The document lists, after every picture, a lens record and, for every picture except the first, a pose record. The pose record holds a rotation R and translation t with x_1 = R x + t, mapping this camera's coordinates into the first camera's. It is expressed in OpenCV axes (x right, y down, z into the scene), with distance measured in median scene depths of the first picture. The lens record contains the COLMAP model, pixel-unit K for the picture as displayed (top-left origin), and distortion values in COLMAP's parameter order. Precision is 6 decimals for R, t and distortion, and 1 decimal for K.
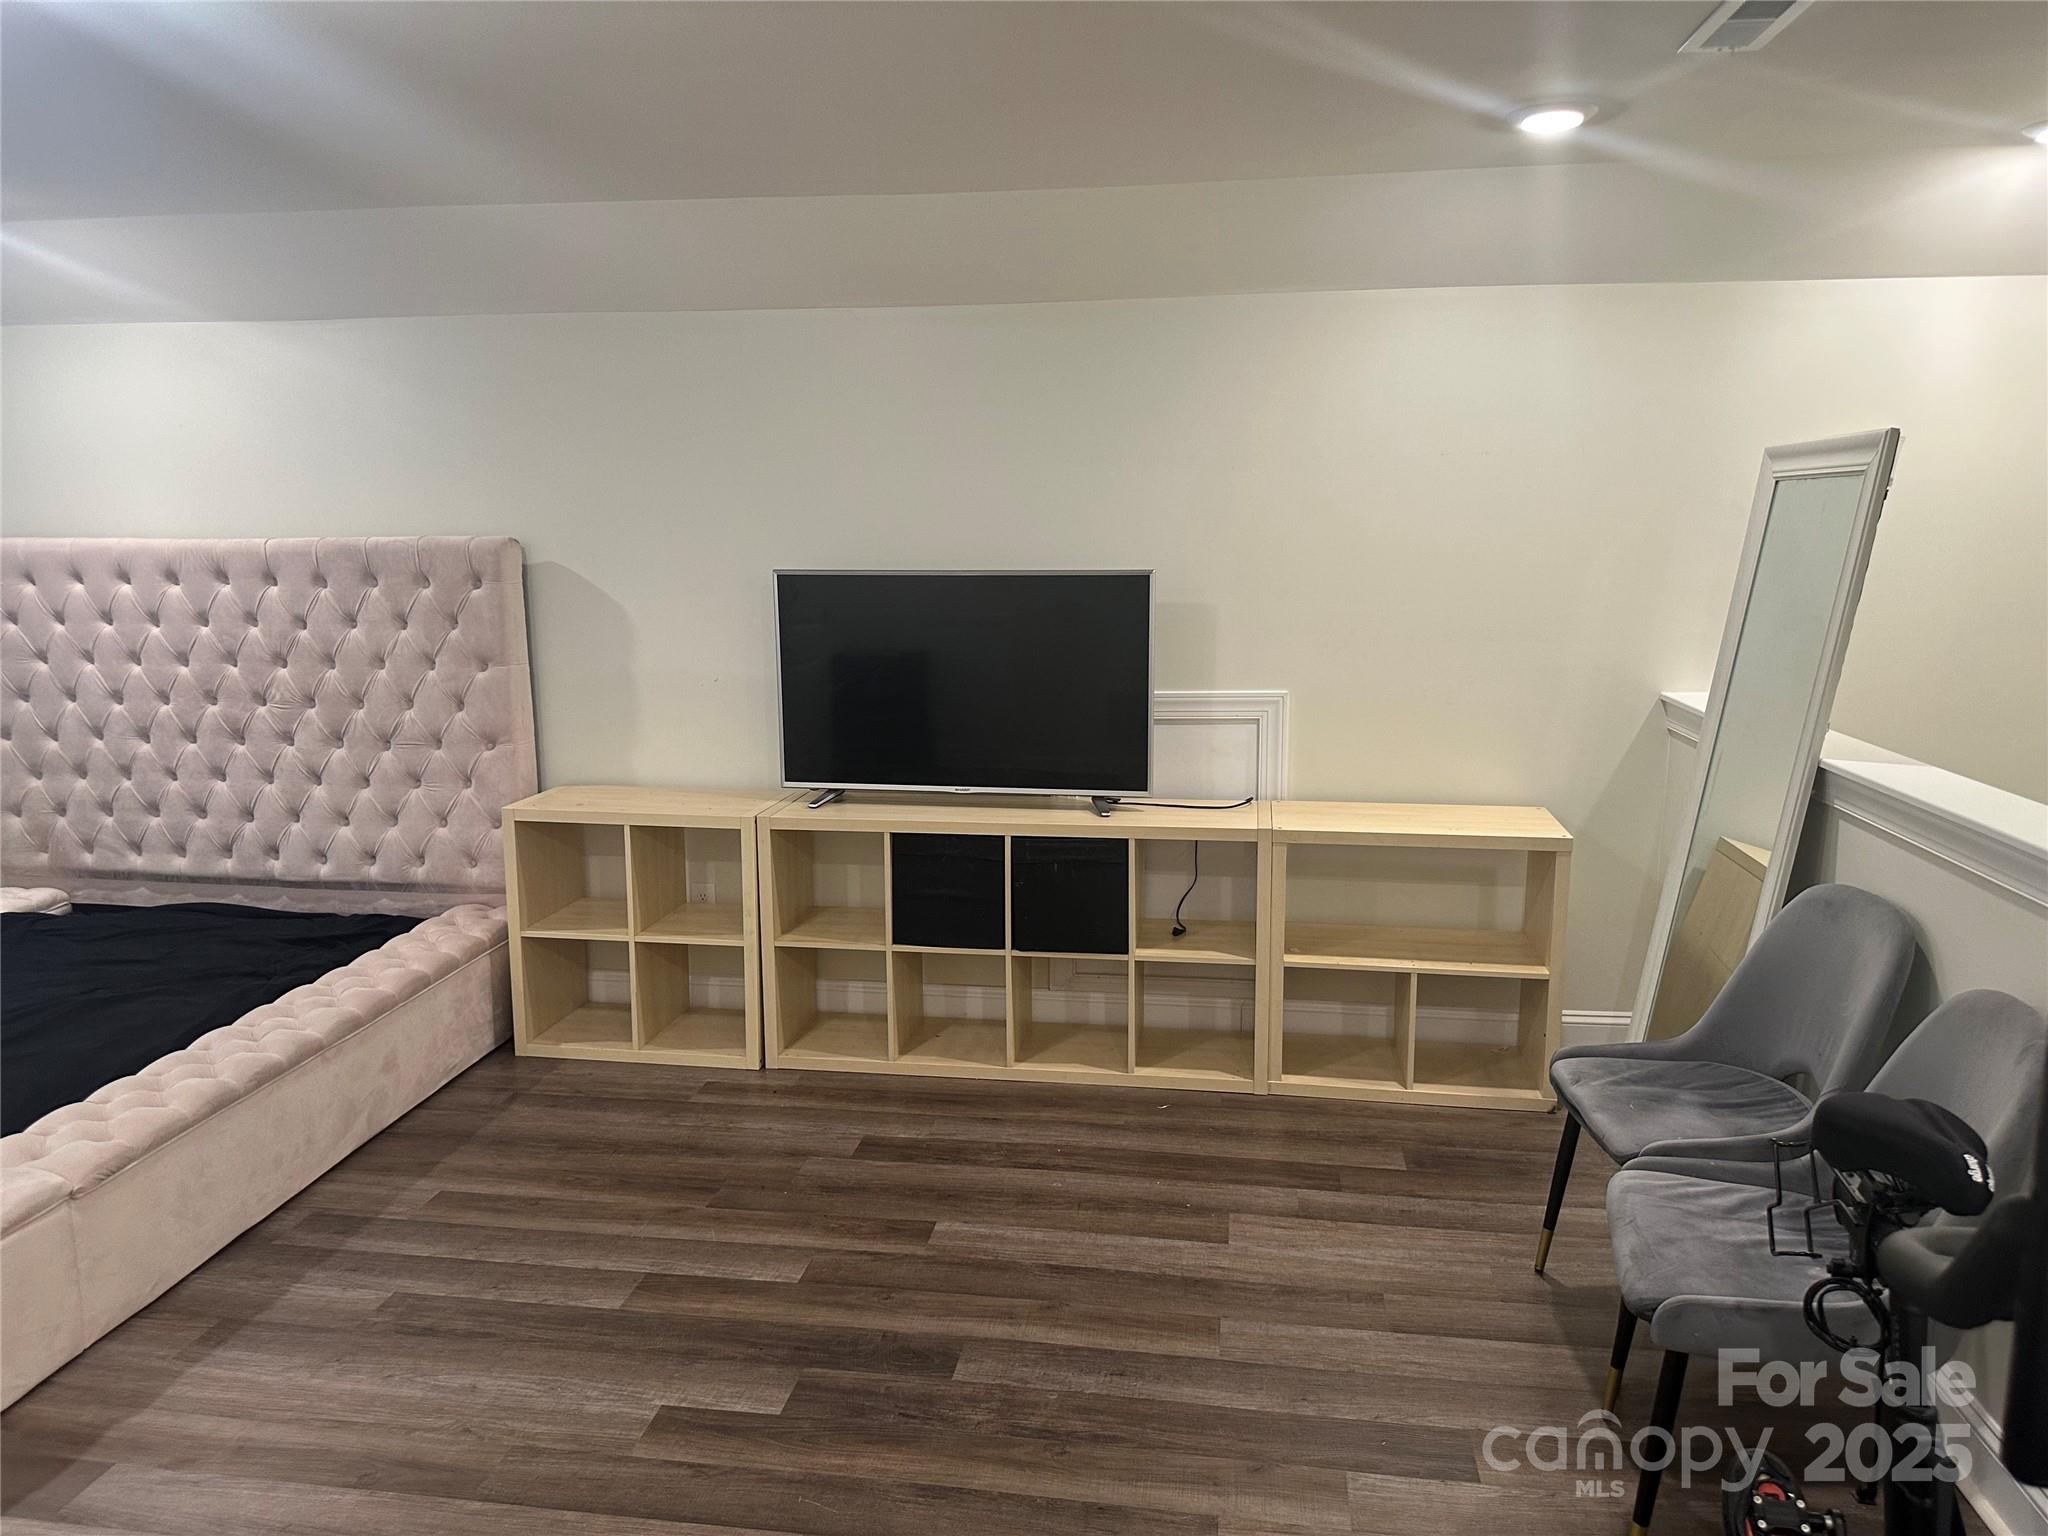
lens RADIAL K [[1451.6, 0, 1023.8], [0, 1451.6, 776.7], [0, 0, 1]] dist [0.050138, -0.070718]
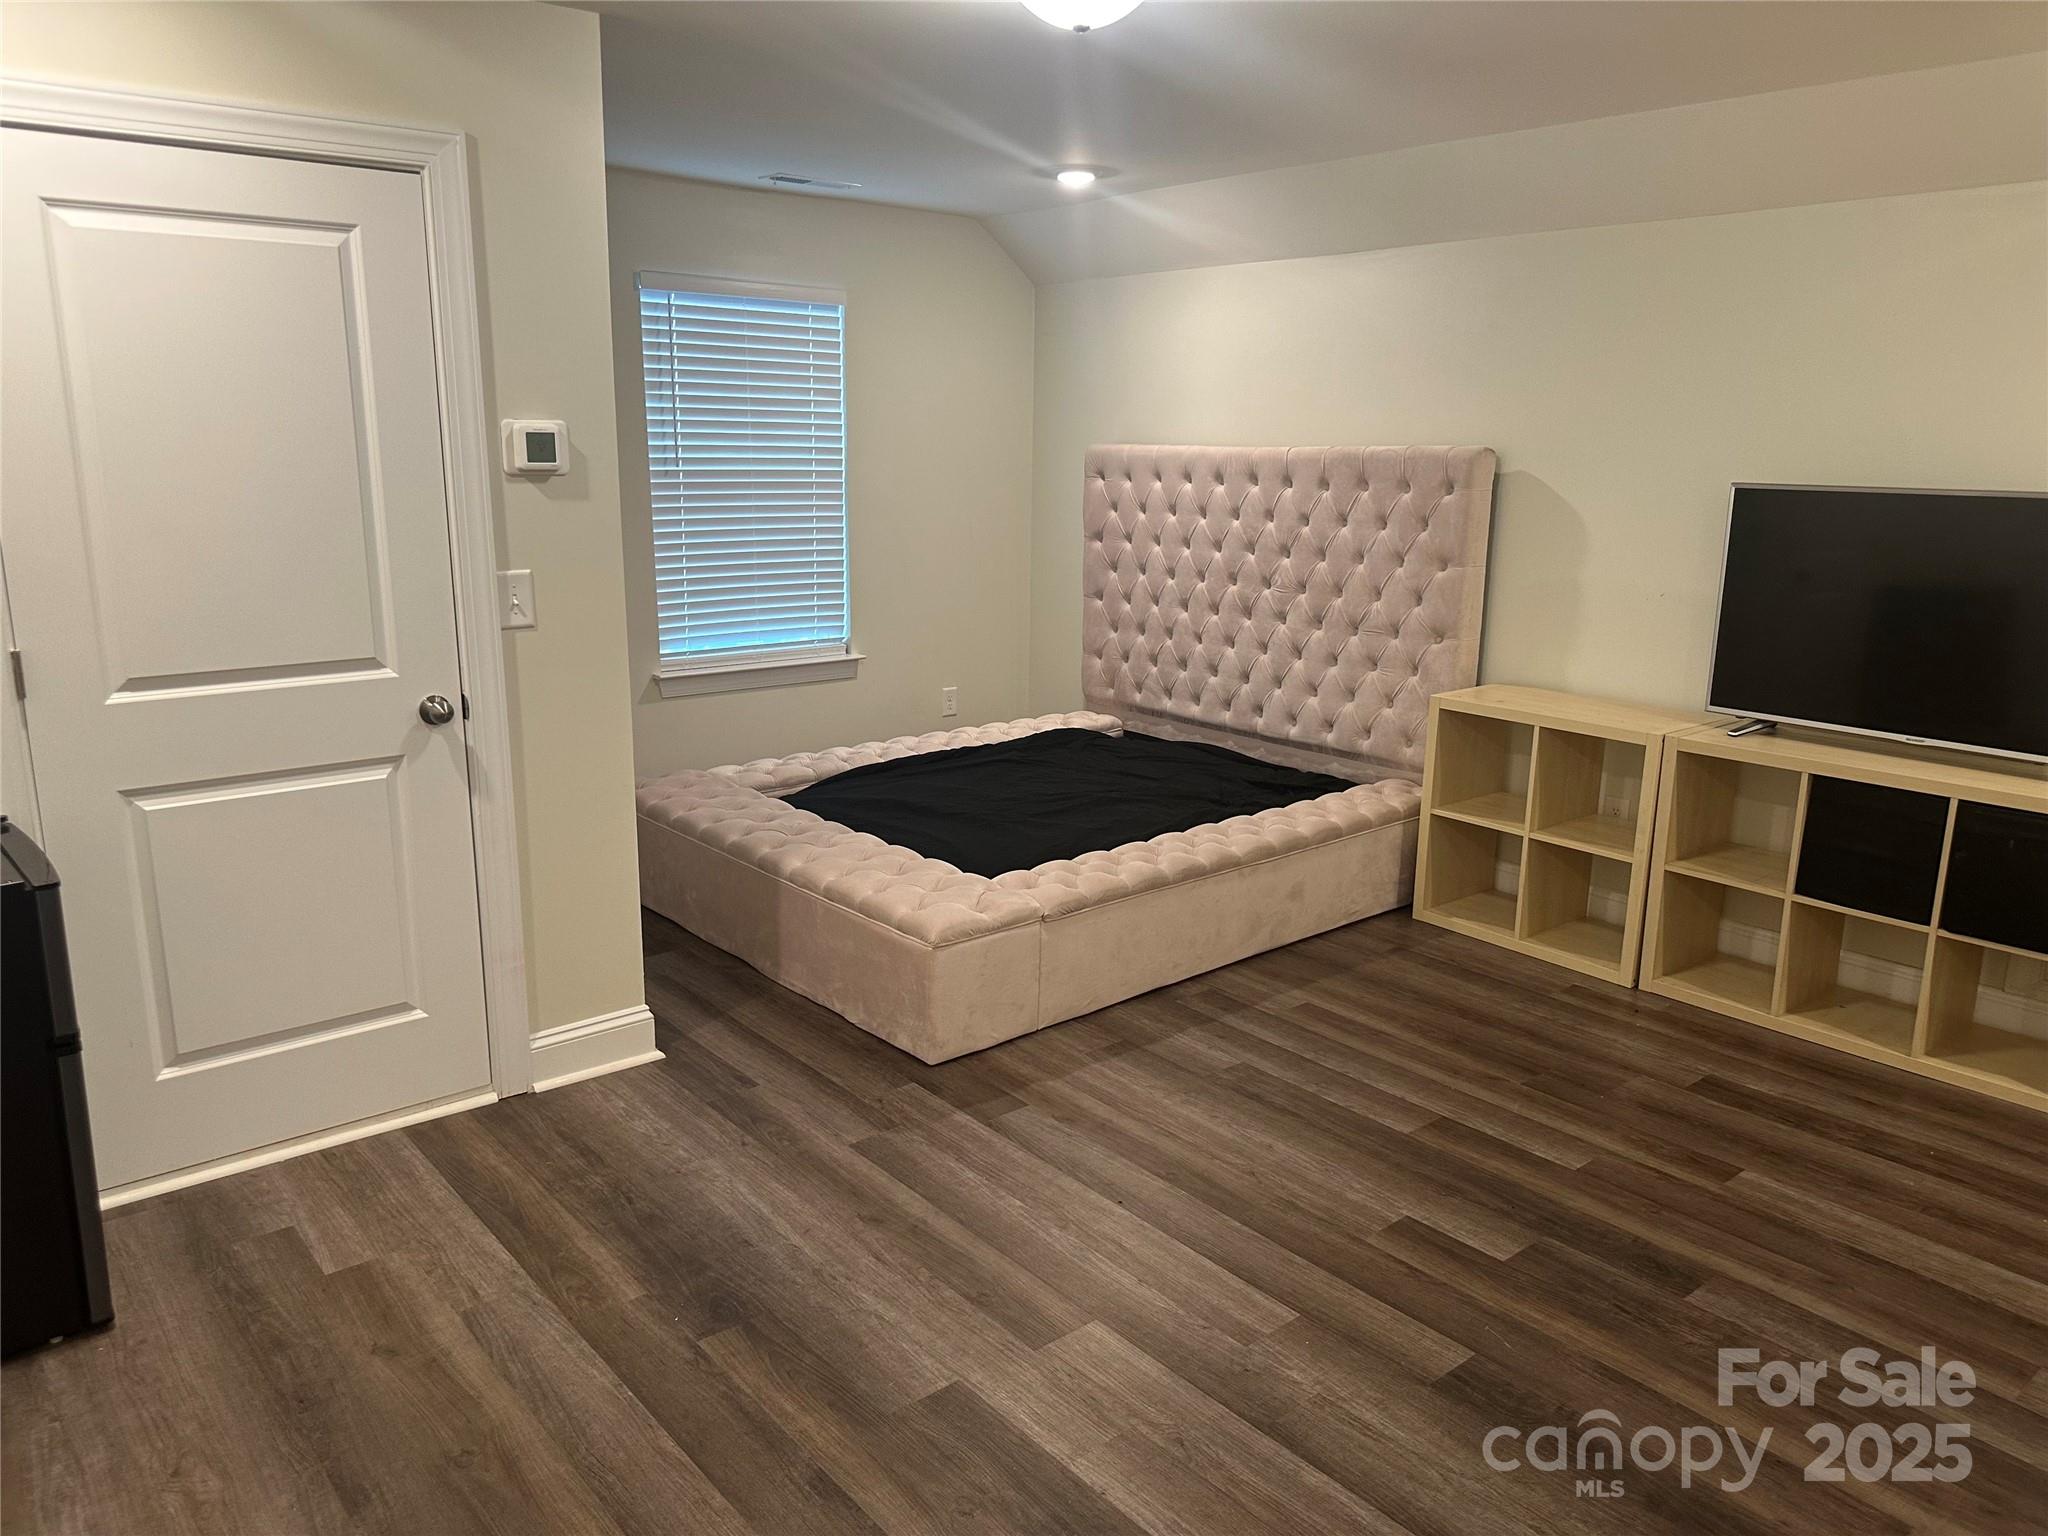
lens RADIAL K [[1451.6, 0, 1016.5], [0, 1451.6, 783.5], [0, 0, 1]] dist [0.050138, -0.070718]
pose [[0.741227, 0.165918, -0.650426, 0.141539], [-0.129202, 0.986117, 0.104311, 0.012599], [0.658703, 0.006718, 0.752374, -0.039265]]
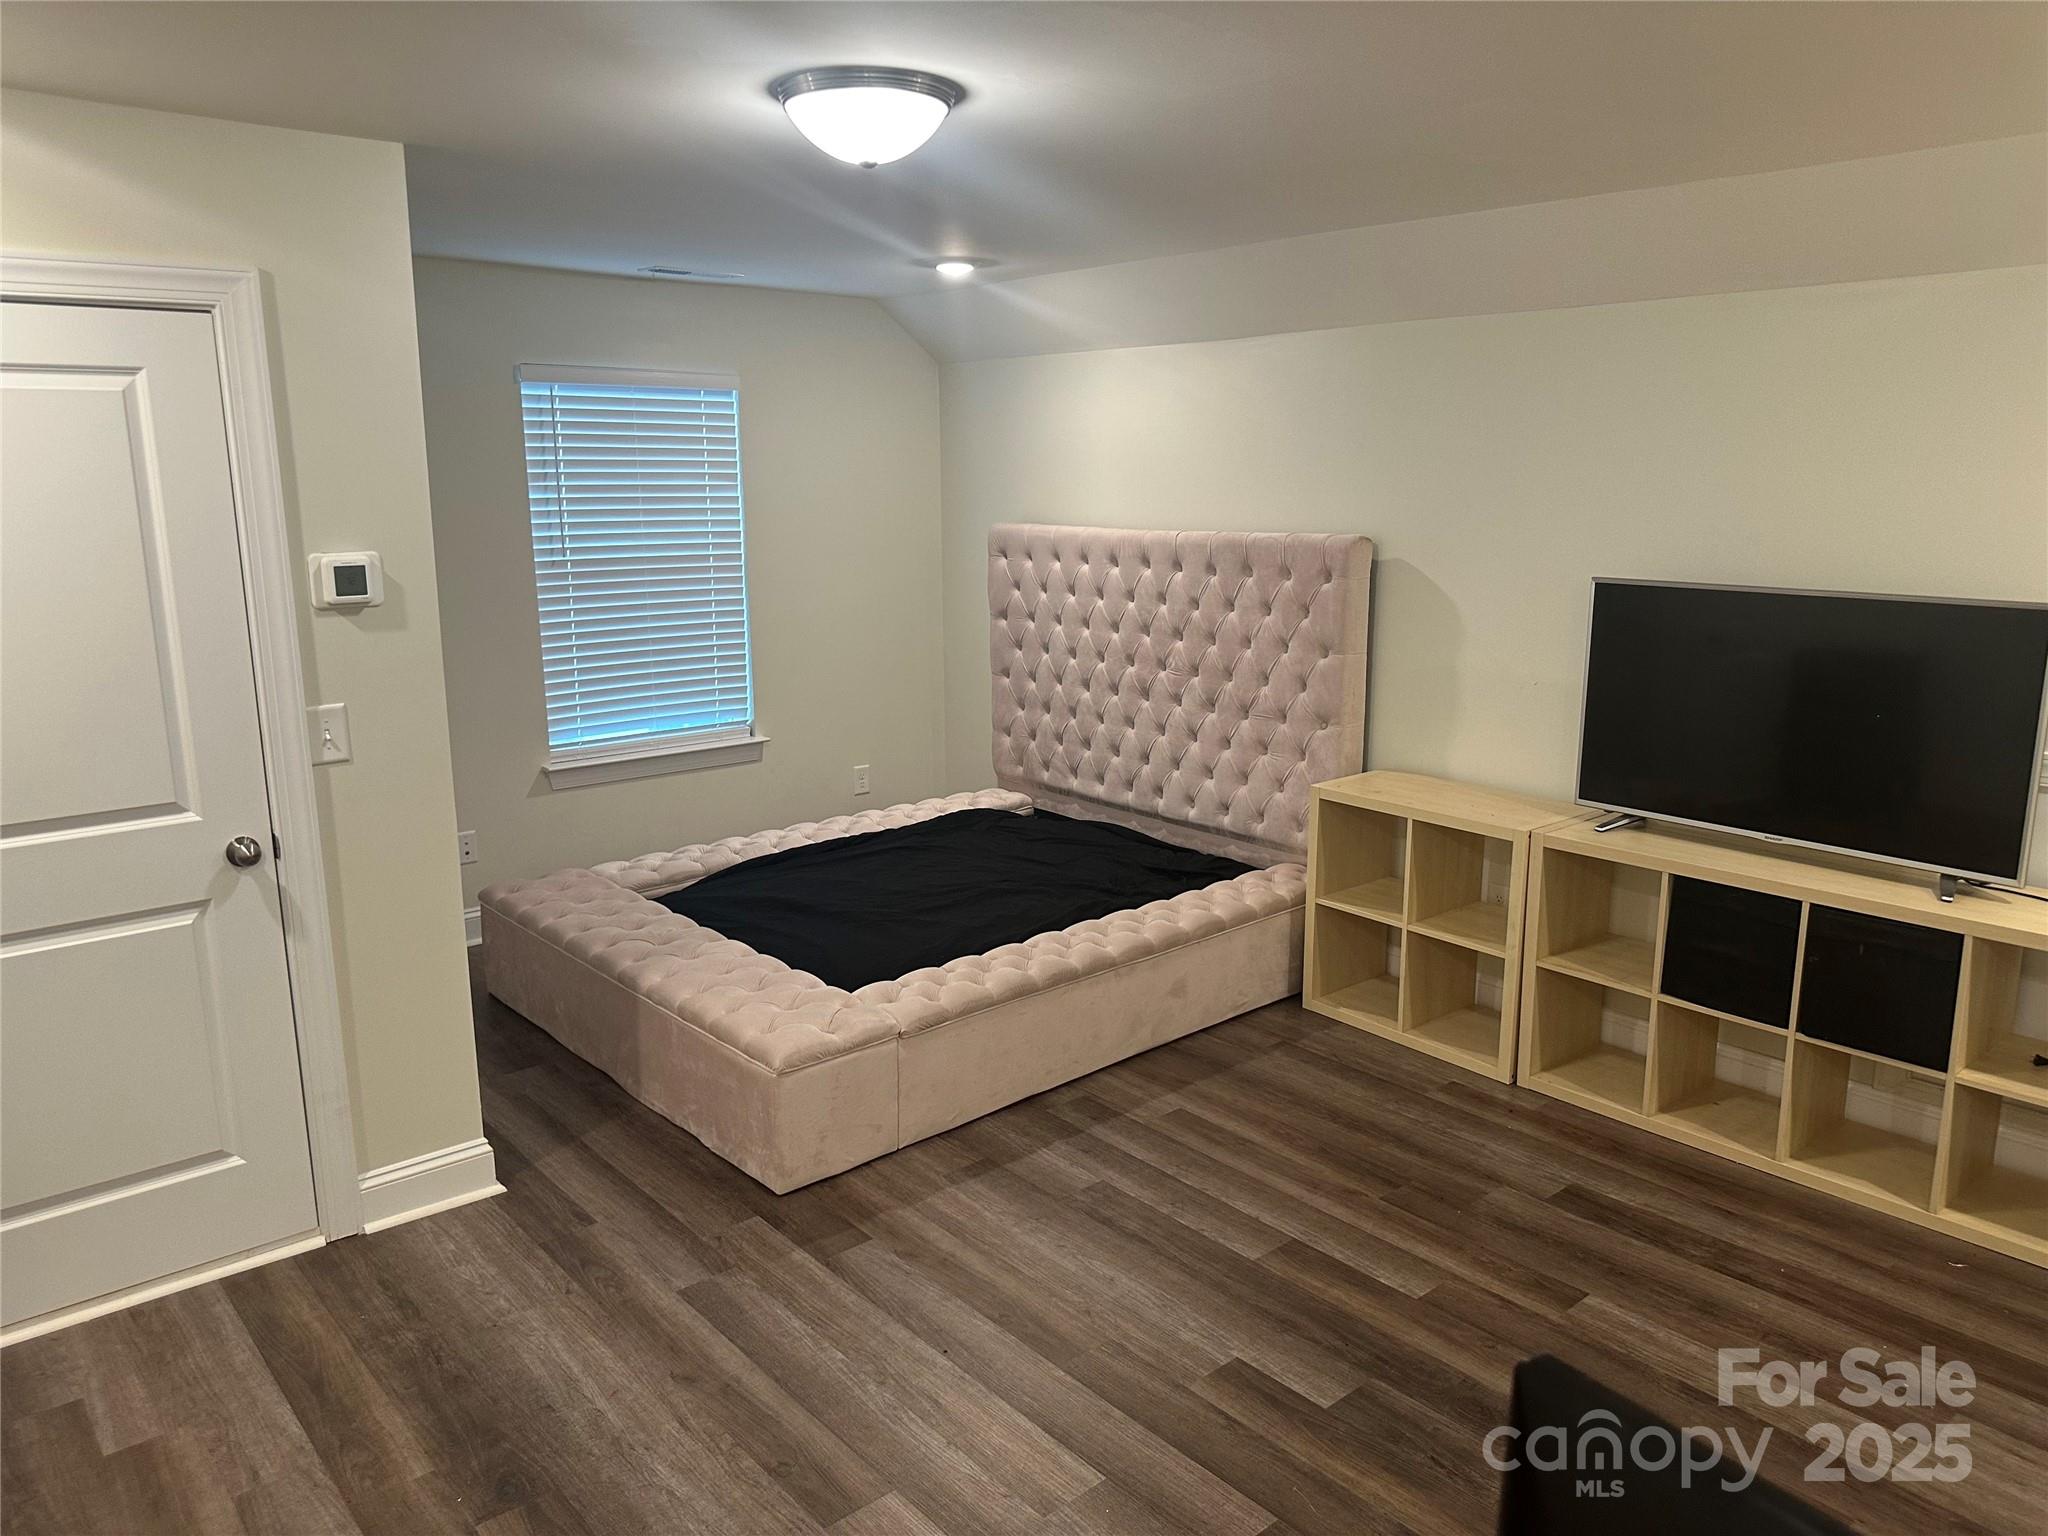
lens RADIAL K [[1451.6, 0, 1054.2], [0, 1451.6, 770.6], [0, 0, 1]] dist [0.050138, -0.070718]
pose [[0.753900, 0.139054, -0.642105, 0.201038], [-0.112508, 0.990233, 0.082348, -0.059092], [0.647284, 0.010160, 0.762181, 0.038405]]
